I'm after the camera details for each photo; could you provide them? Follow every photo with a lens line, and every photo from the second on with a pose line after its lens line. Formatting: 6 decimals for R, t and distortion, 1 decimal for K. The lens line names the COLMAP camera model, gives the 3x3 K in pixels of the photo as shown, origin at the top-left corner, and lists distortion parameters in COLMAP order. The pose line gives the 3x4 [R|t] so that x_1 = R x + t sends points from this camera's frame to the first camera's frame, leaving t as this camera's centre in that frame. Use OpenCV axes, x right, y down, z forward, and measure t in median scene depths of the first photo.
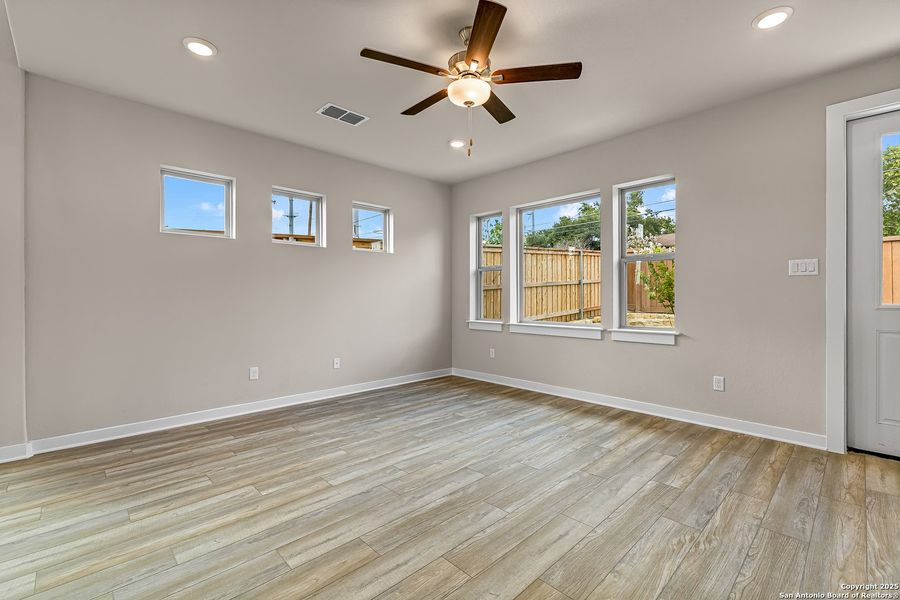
lens RADIAL K [[398.3, 0, 457.9], [0, 398.3, 299.1], [0, 0, 1]] dist [0.004098, 0.000275]
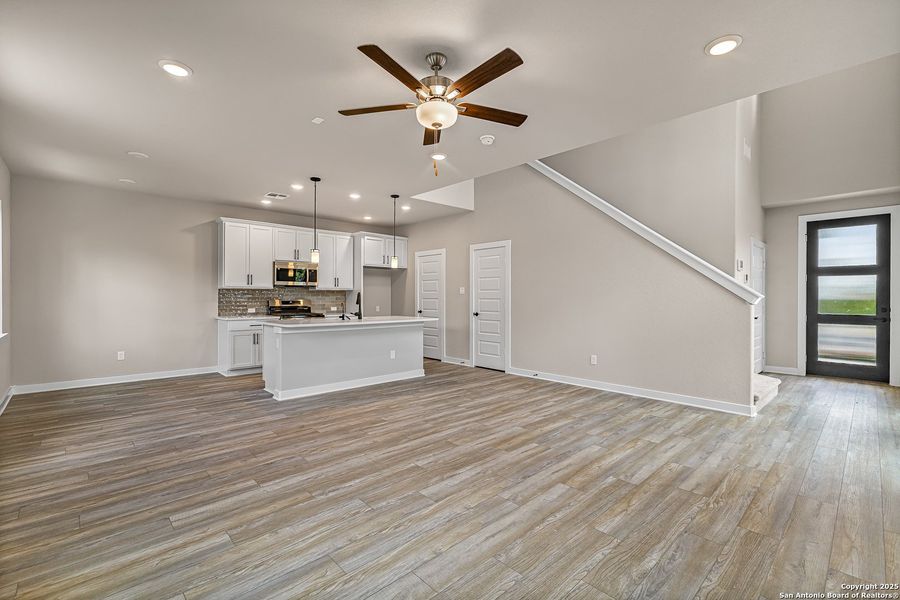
lens RADIAL K [[398.3, 0, 464.8], [0, 398.3, 302.0], [0, 0, 1]] dist [0.004098, 0.000275]
pose [[-0.999999, -0.001025, -0.001108, -0.044264], [-0.001042, 0.999872, 0.015985, -0.047145], [0.001092, 0.015986, -0.999872, 1.998050]]
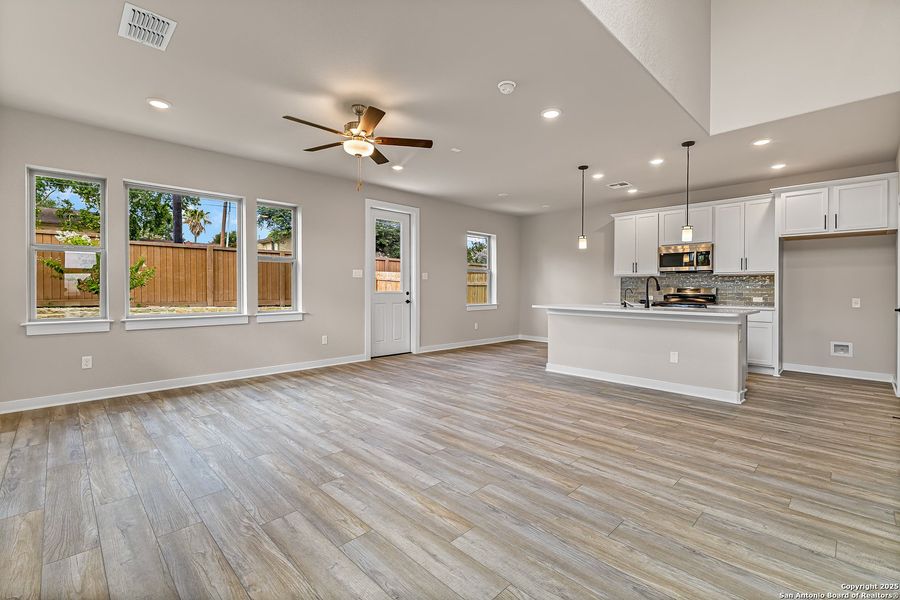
lens RADIAL K [[398.3, 0, 445.0], [0, 398.3, 292.1], [0, 0, 1]] dist [0.004098, 0.000275]
pose [[0.002667, -0.007656, 0.999967, -1.409774], [0.001774, 0.999969, 0.007651, -0.004573], [-0.999995, 0.001753, 0.002680, 0.666668]]
